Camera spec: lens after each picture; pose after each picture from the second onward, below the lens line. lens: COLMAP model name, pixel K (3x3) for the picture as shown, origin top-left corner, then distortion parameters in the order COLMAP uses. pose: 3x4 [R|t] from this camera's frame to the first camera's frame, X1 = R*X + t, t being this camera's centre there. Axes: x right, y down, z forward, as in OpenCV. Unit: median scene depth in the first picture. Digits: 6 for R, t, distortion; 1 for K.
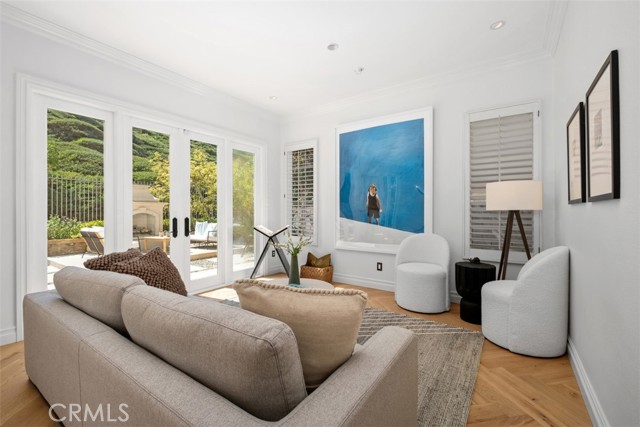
lens RADIAL K [[275.6, 0, 323.2], [0, 275.6, 211.0], [0, 0, 1]] dist [0.001985, -0.004219]
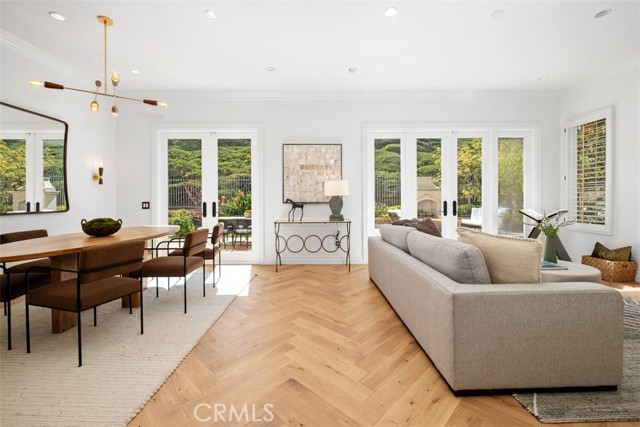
lens RADIAL K [[275.6, 0, 315.9], [0, 275.6, 204.1], [0, 0, 1]] dist [0.001985, -0.004219]
pose [[0.562950, 0.006650, -0.826464, 0.161643], [0.007131, 0.999891, 0.012903, 0.015135], [0.826460, -0.013157, 0.562841, -0.199100]]
